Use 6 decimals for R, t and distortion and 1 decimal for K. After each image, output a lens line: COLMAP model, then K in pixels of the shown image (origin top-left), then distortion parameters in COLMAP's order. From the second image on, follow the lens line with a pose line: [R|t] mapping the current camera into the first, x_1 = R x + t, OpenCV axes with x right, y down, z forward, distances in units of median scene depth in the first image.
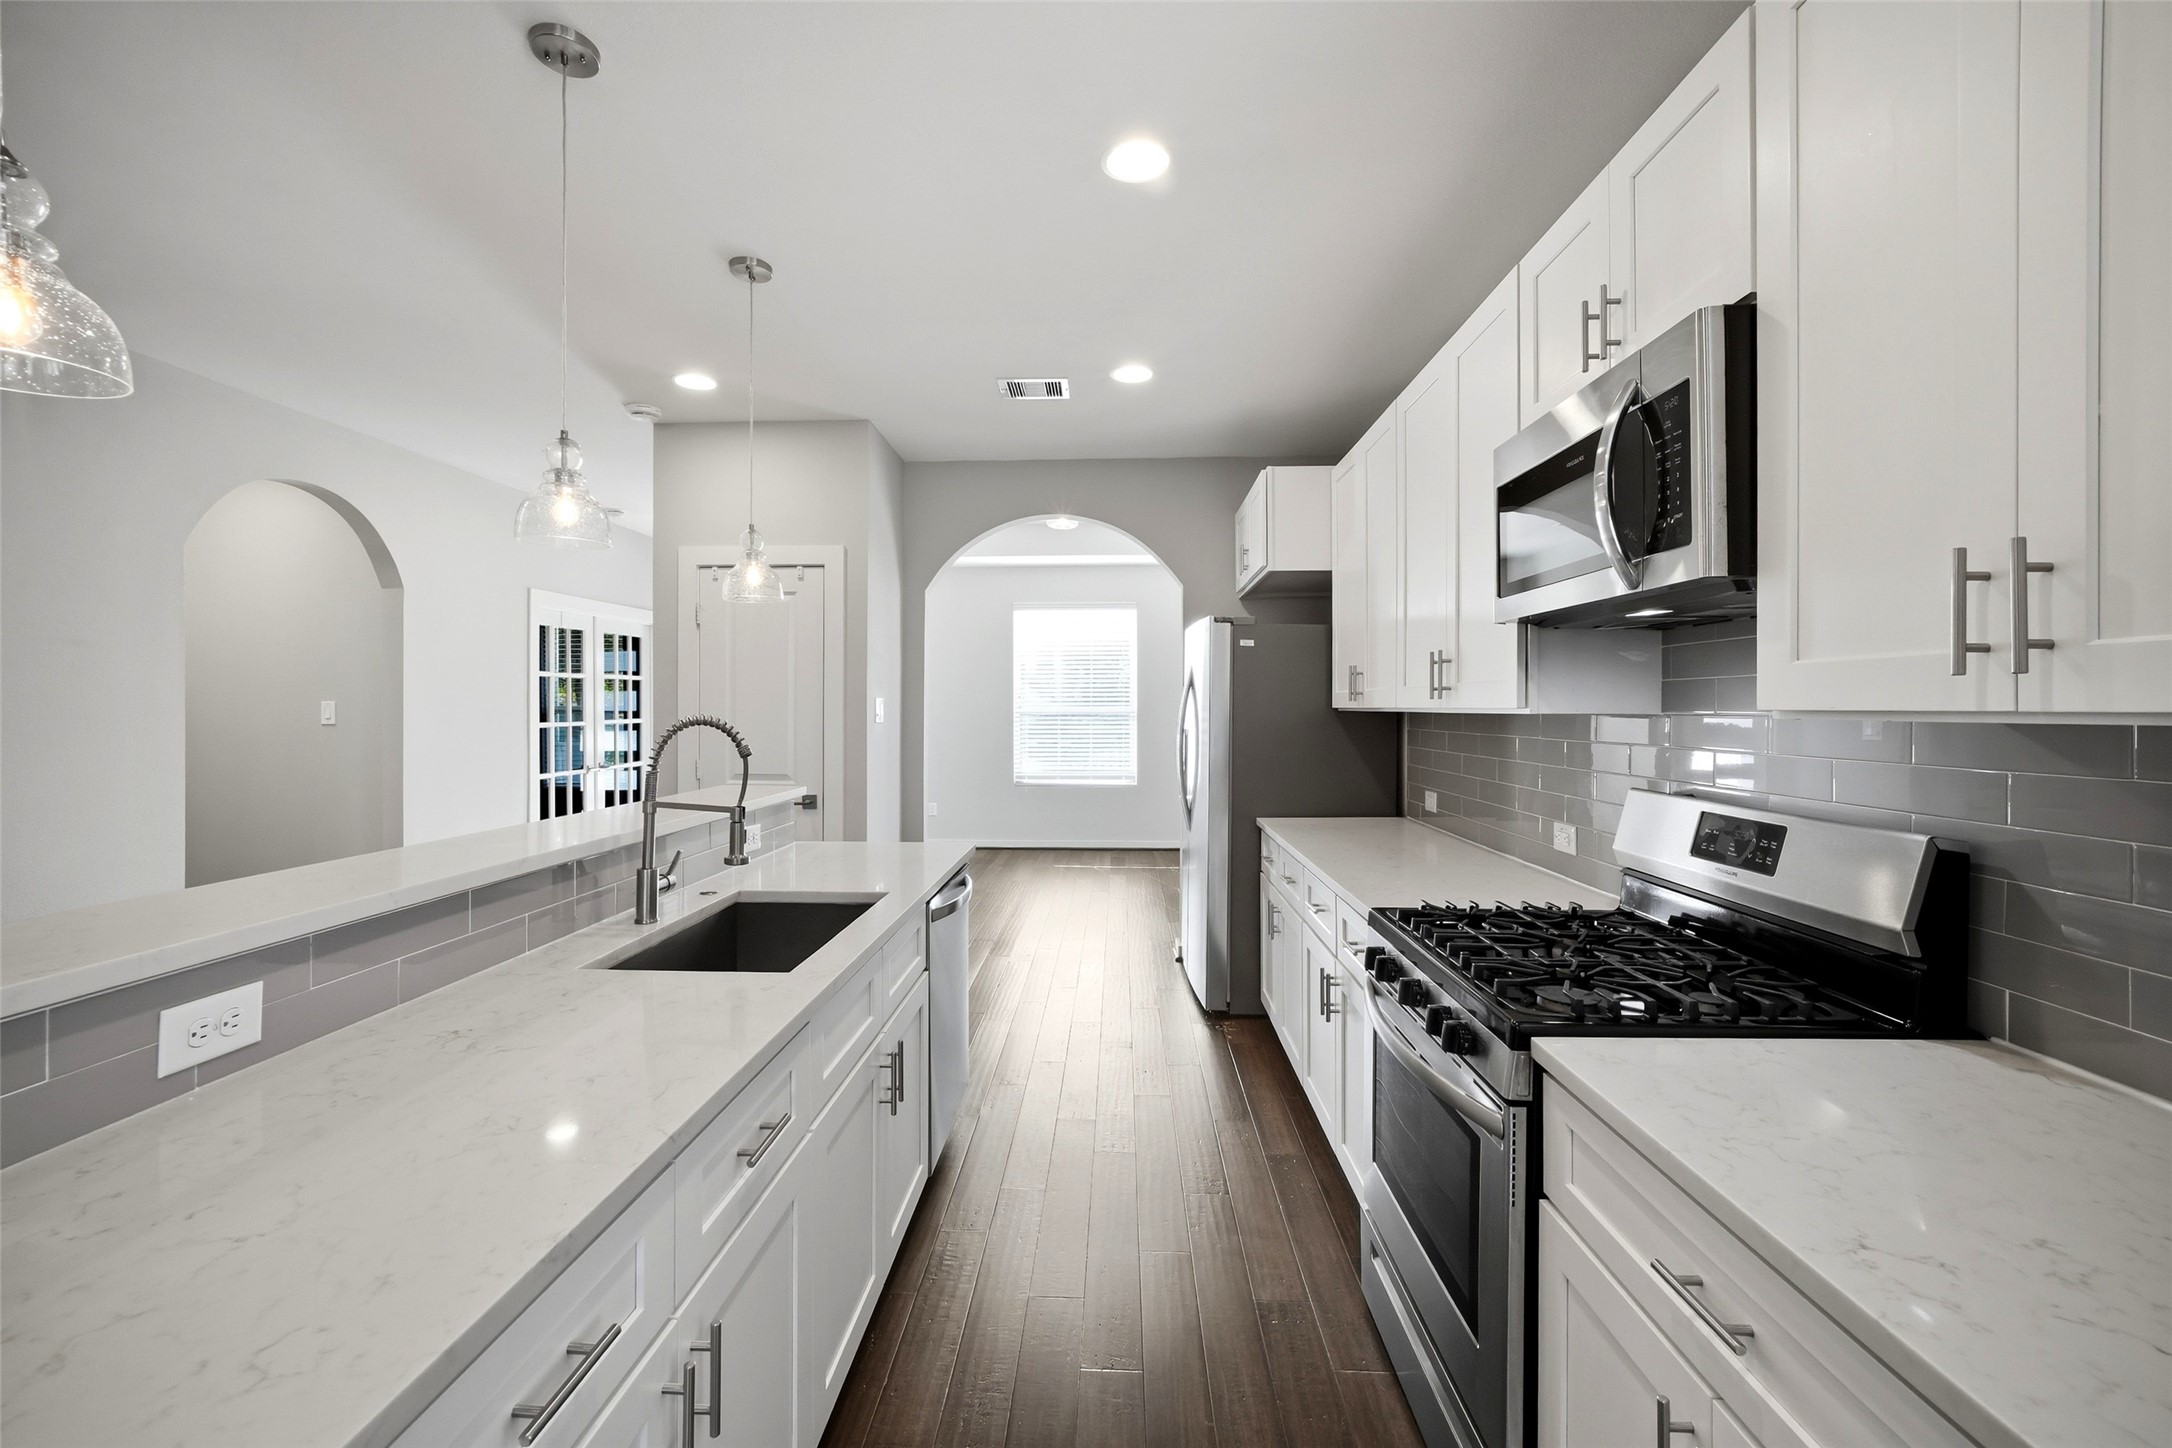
lens RADIAL K [[904.0, 0, 1080.9], [0, 904.0, 708.0], [0, 0, 1]] dist [-0.001659, 0.000279]
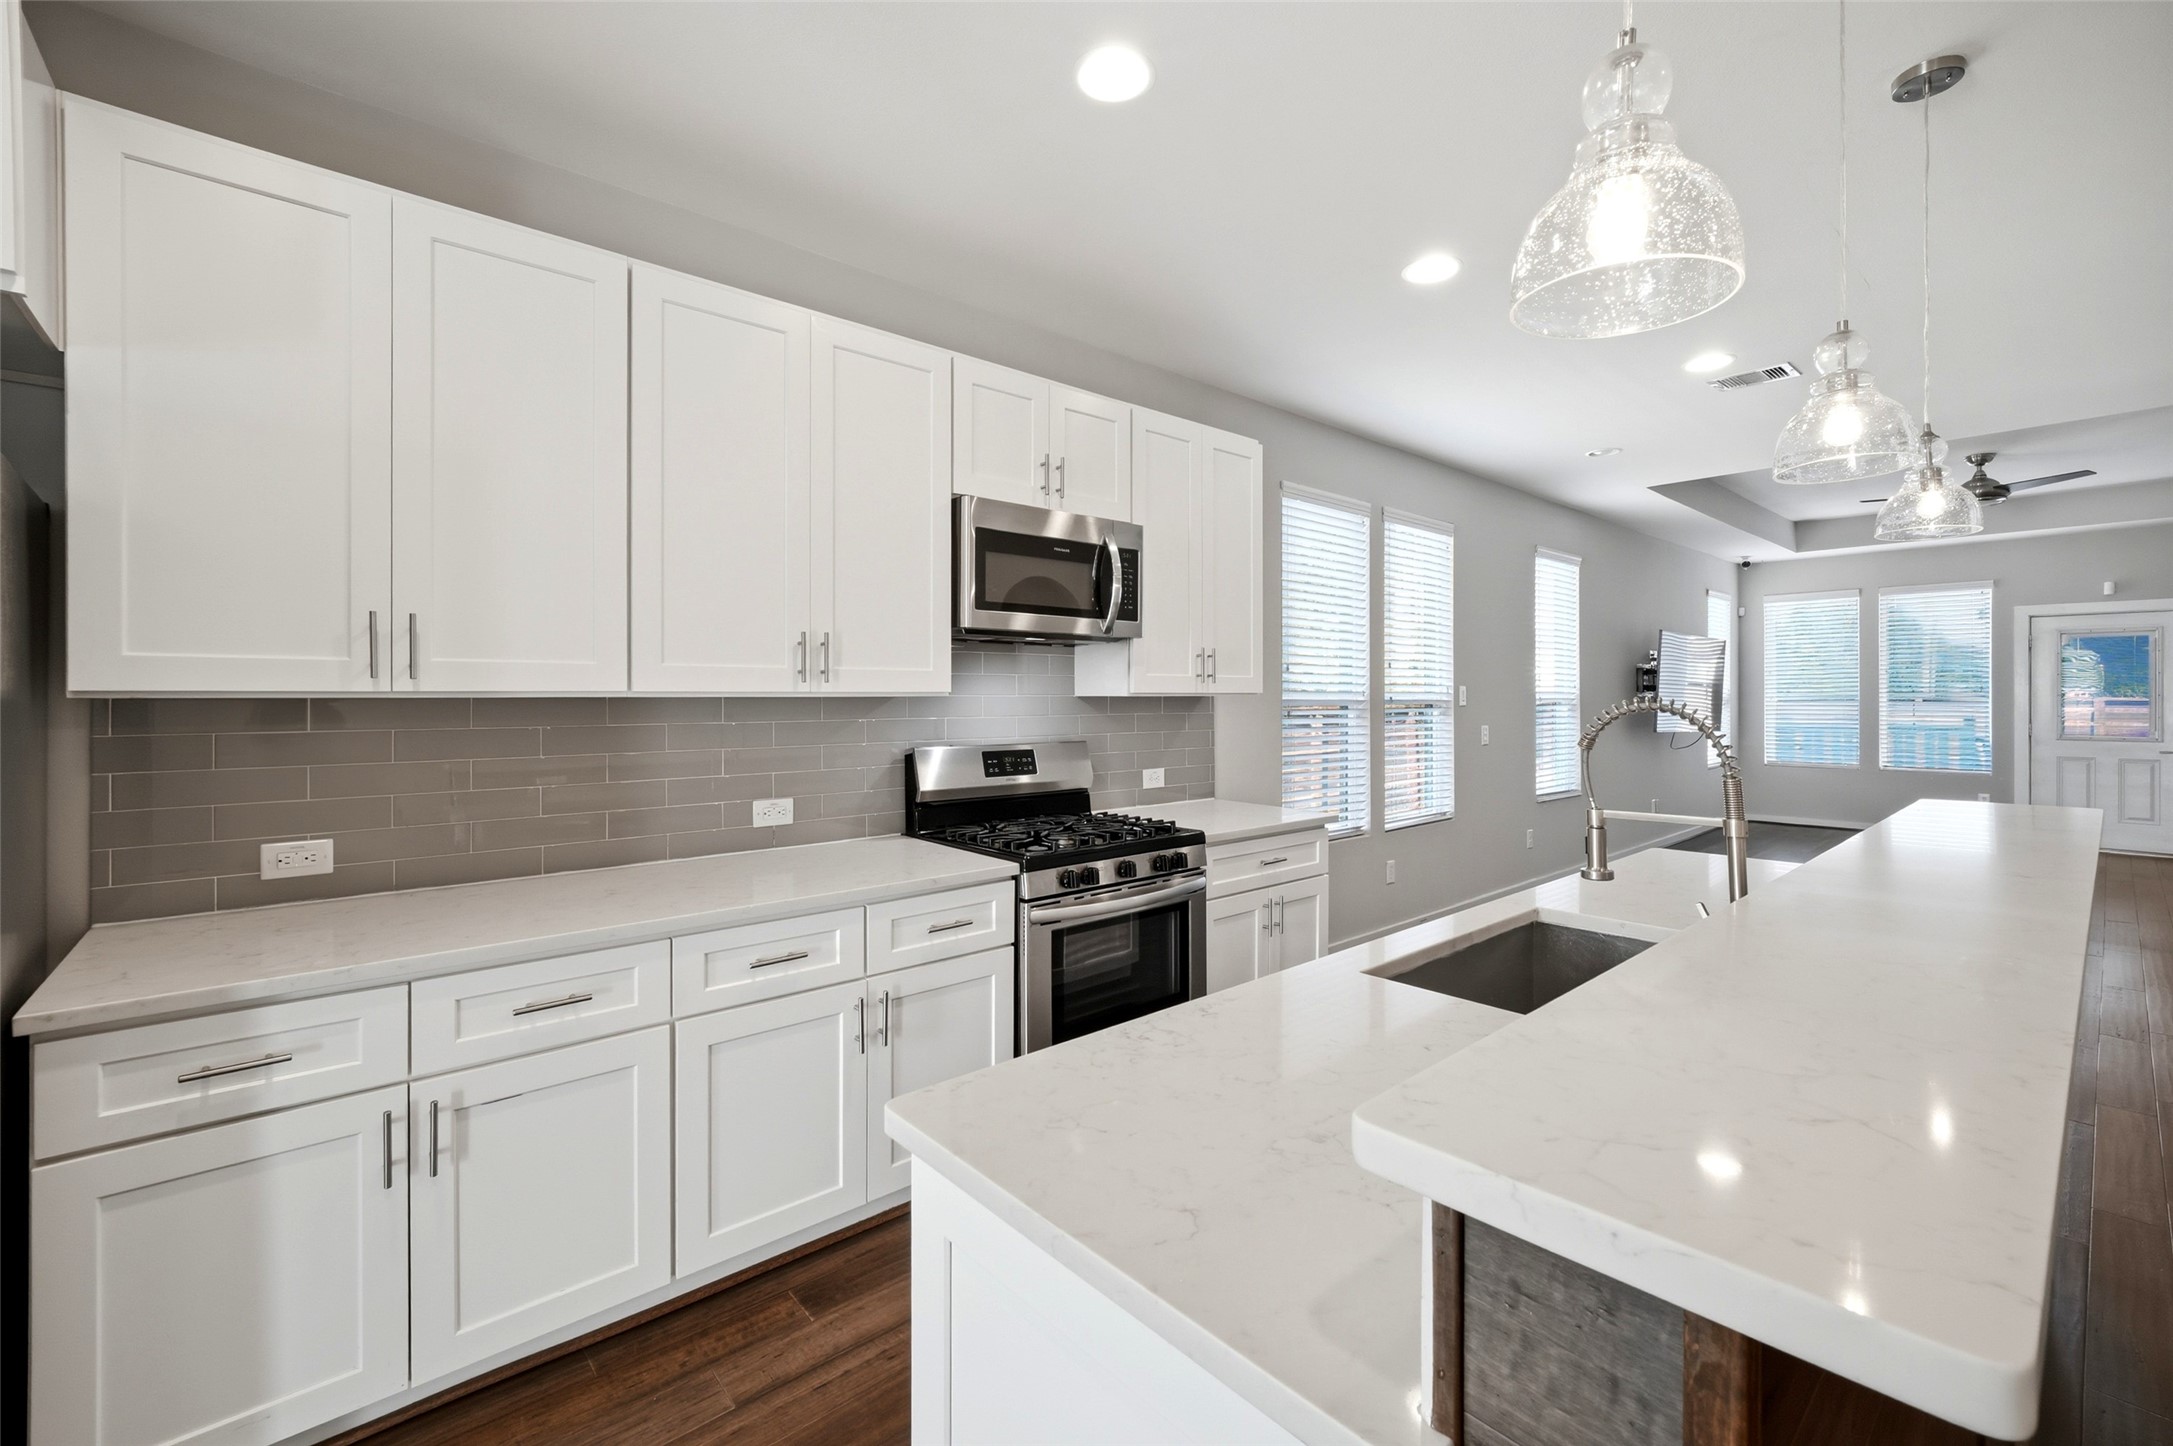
lens RADIAL K [[907.0, 0, 1088.4], [0, 907.0, 693.2], [0, 0, 1]] dist [-0.001532, 0.000613]
pose [[-0.691302, -0.001043, 0.722565, -0.330585], [-0.002019, 0.999998, -0.000488, 0.001226], [-0.722563, -0.001796, -0.691303, 0.952090]]
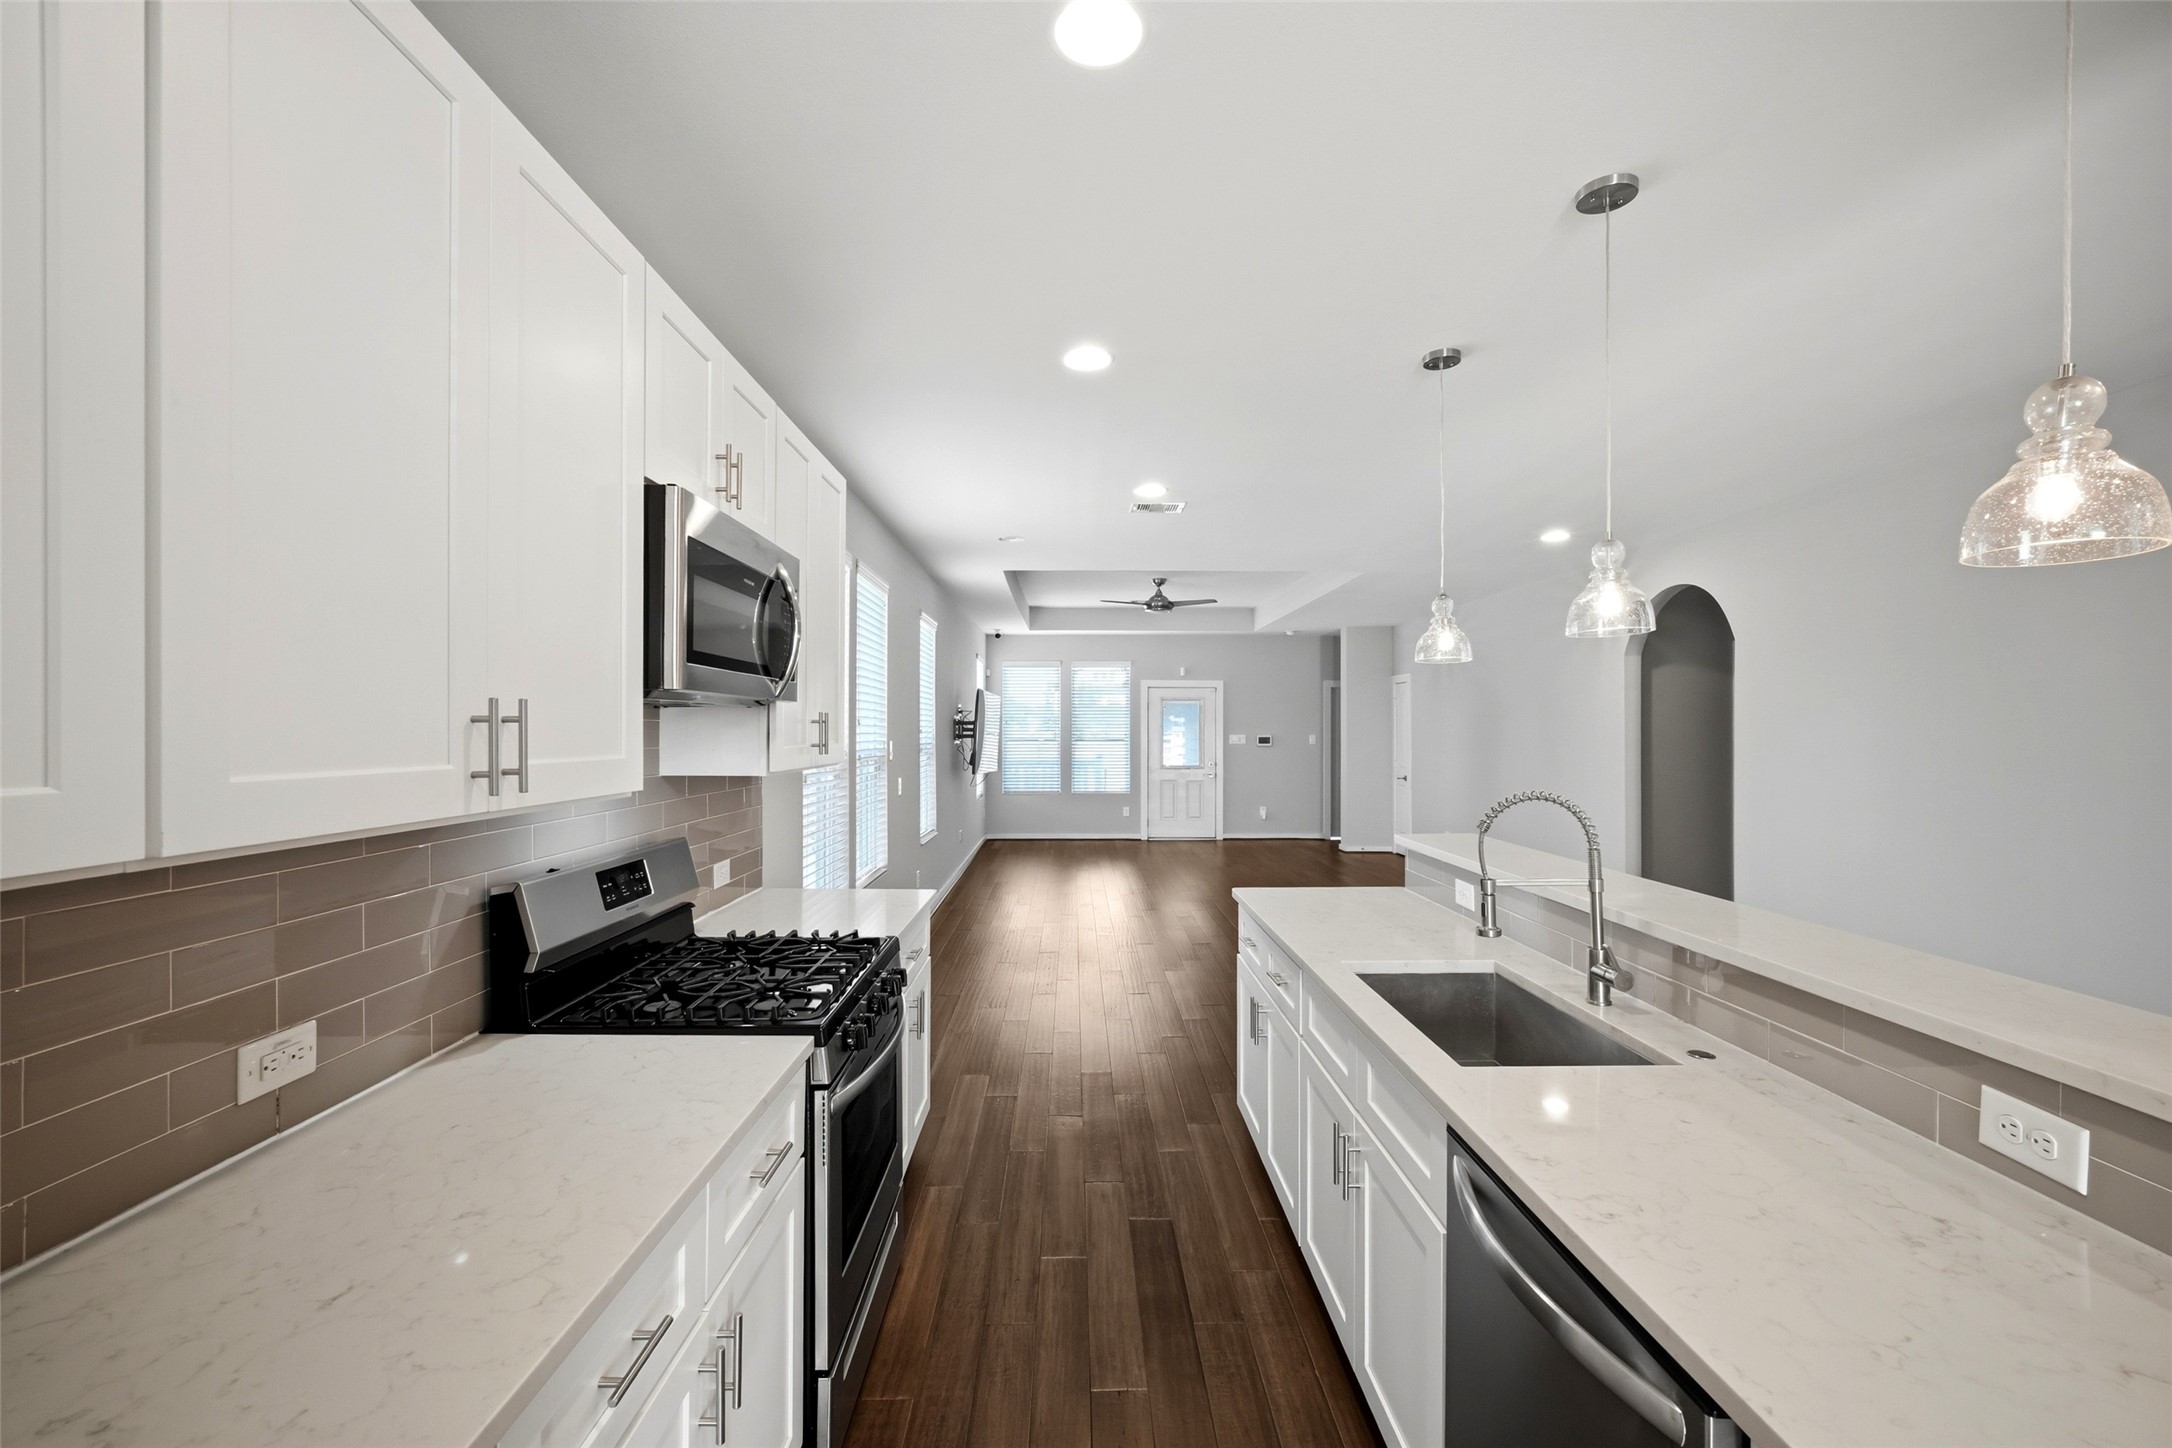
lens RADIAL K [[882.3, 0, 1085.7], [0, 882.3, 718.8], [0, 0, 1]] dist [-0.002293, 0.000306]
pose [[-0.998501, -0.004981, -0.054510, 0.062687], [-0.004269, 0.999904, -0.013175, -0.030218], [0.054571, -0.012923, -0.998426, 0.988434]]
